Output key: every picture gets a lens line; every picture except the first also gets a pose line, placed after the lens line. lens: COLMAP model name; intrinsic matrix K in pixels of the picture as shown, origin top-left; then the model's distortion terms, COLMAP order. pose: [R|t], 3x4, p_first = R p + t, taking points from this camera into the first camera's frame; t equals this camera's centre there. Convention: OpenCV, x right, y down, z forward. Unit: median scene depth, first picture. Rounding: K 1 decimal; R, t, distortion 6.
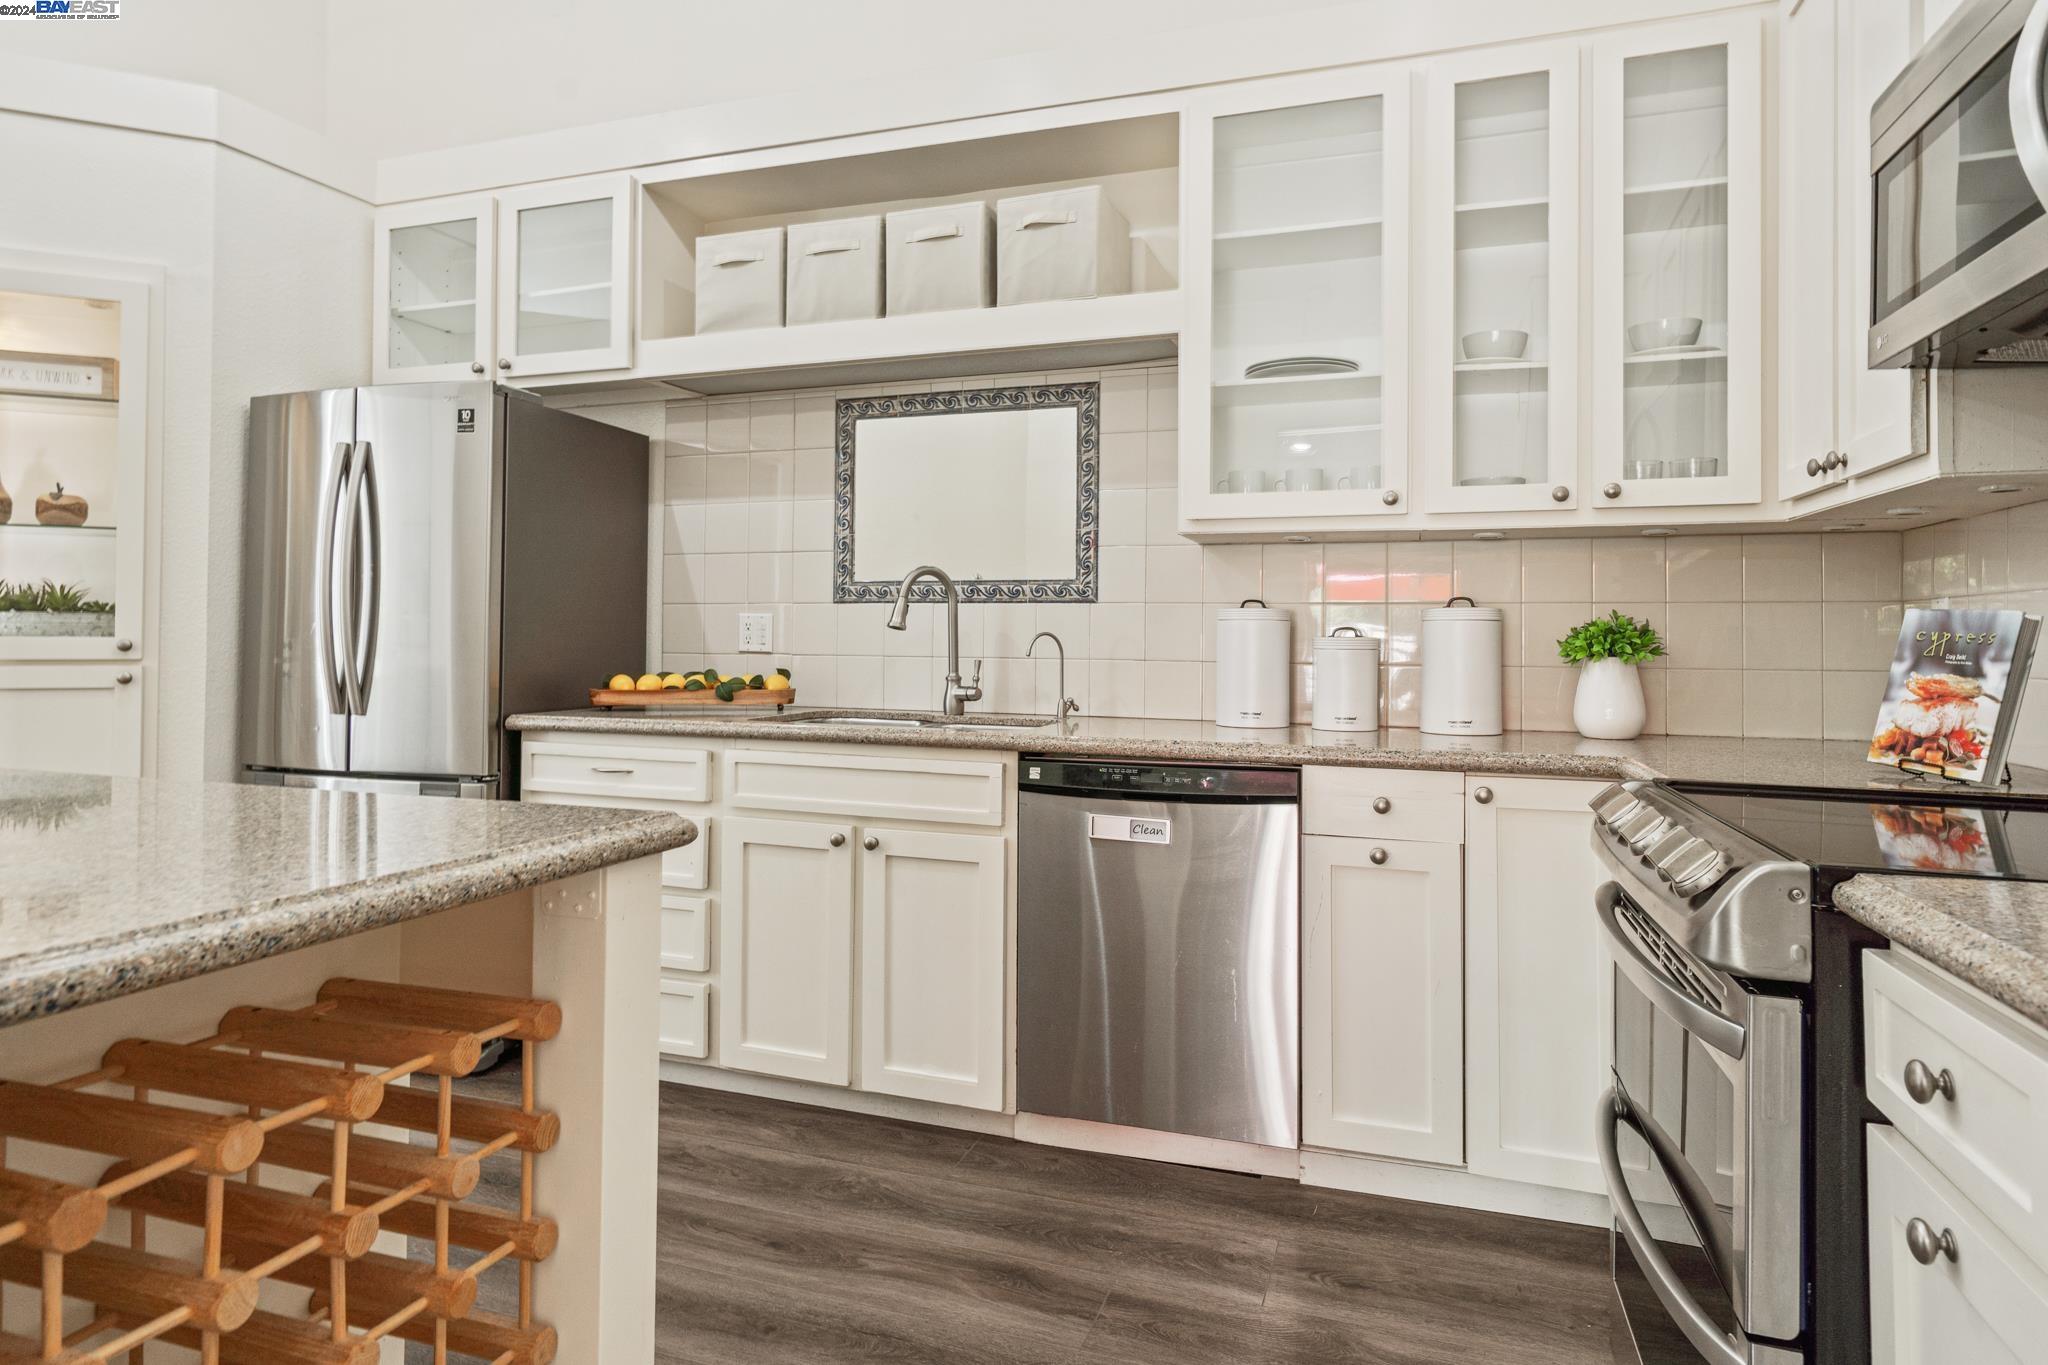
lens RADIAL K [[1153.8, 0, 1050.1], [0, 1153.8, 627.4], [0, 0, 1]] dist [-0.000977, 0.001396]
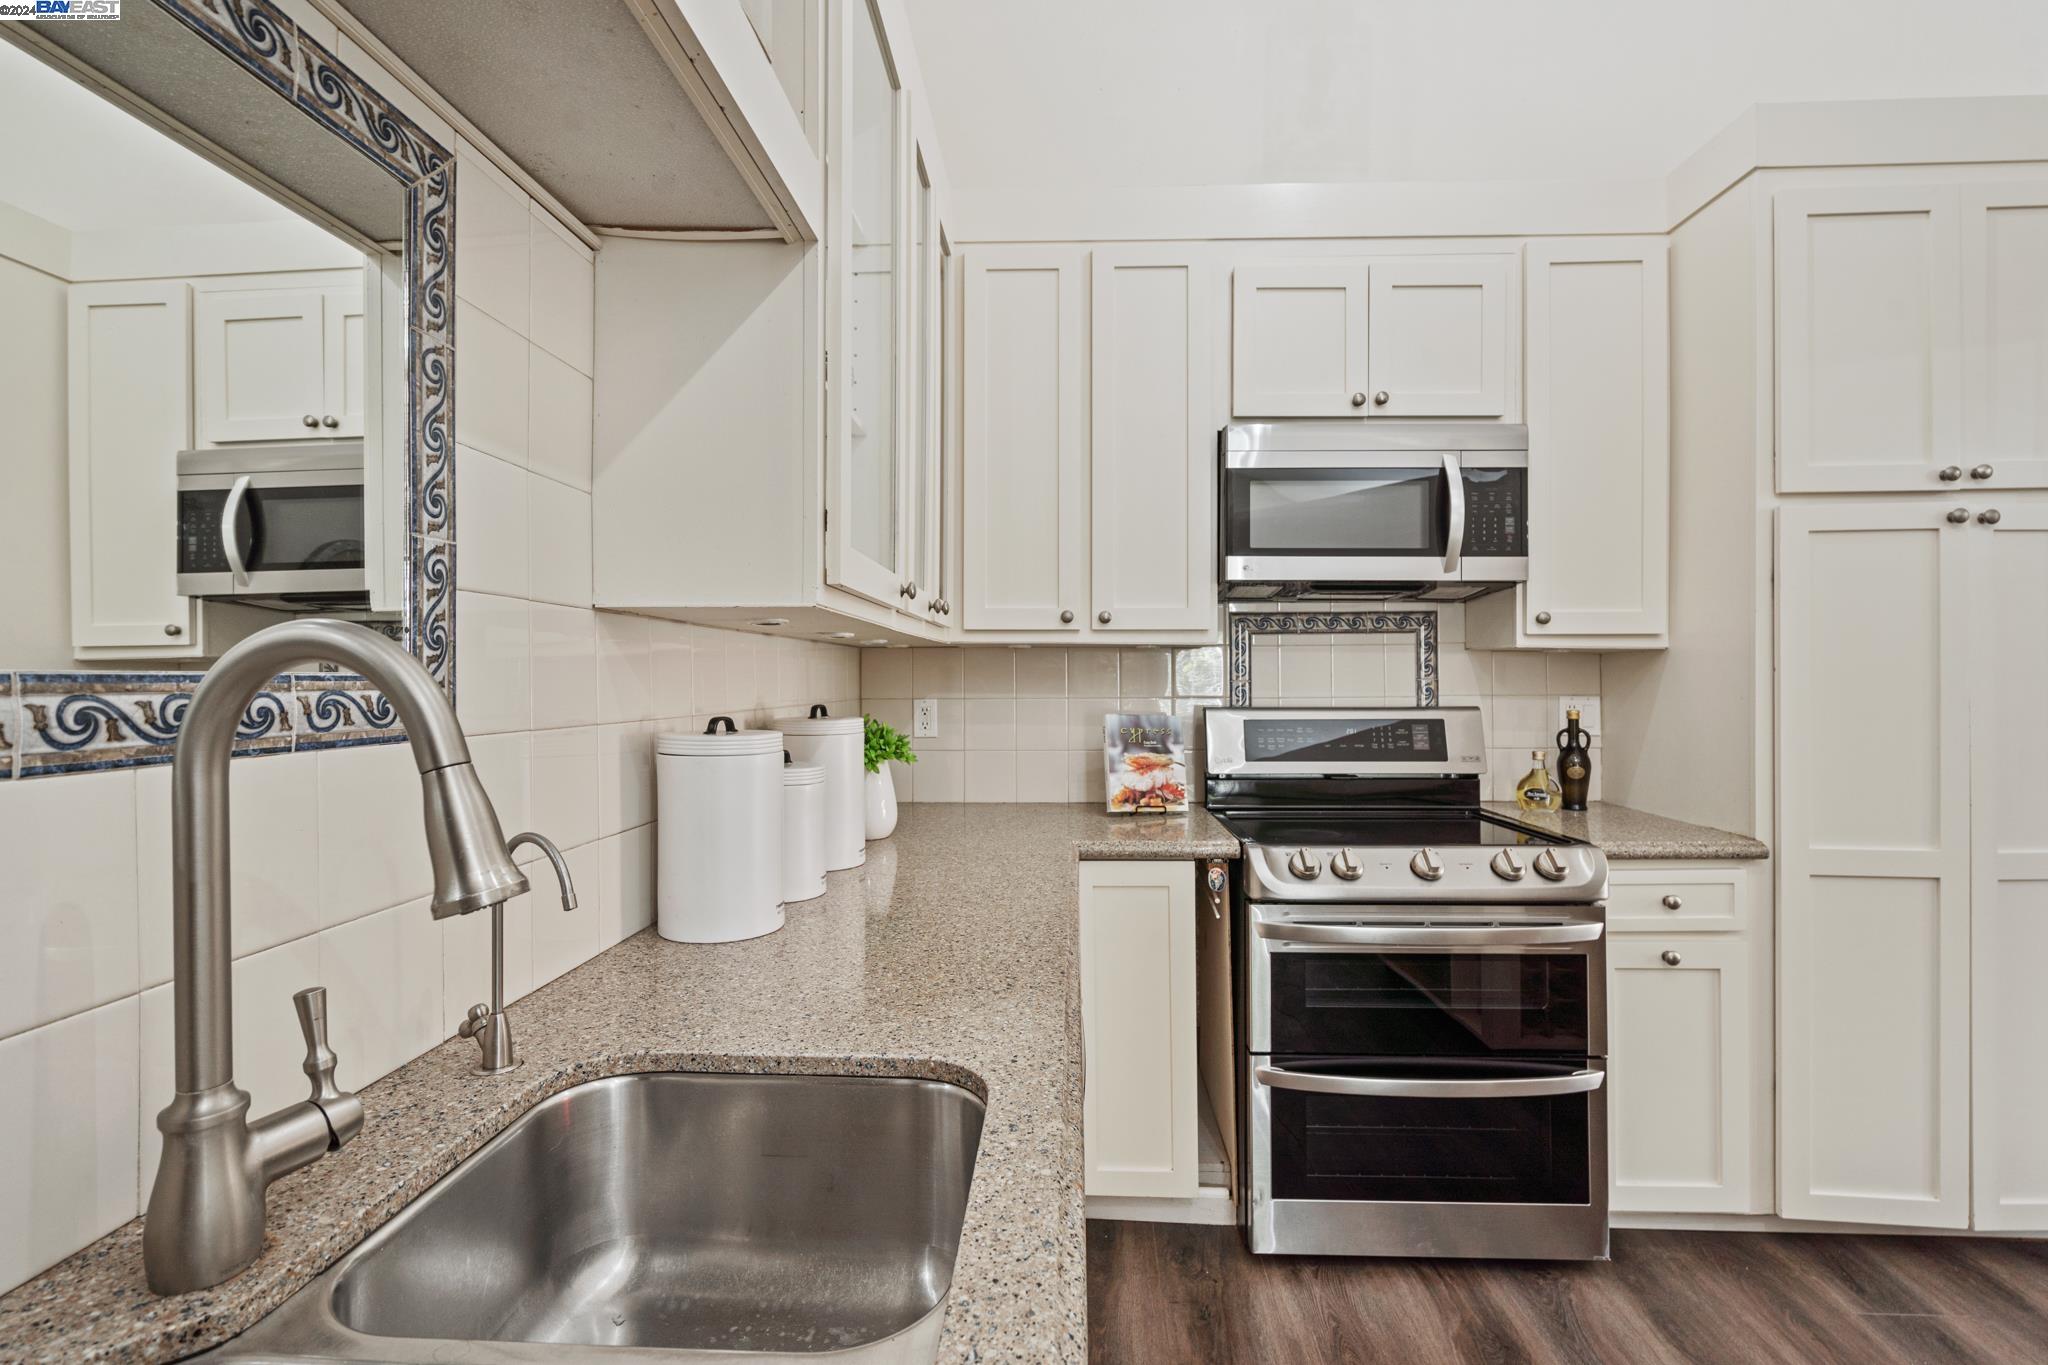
lens RADIAL K [[936.1, 0, 1020.1], [0, 936.1, 674.8], [0, 0, 1]] dist [-0.009175, 0.003396]
pose [[-0.253438, -0.006450, 0.967330, -0.309522], [-0.013447, 0.999905, 0.003144, -0.045906], [-0.967258, -0.012211, -0.253500, 0.909960]]
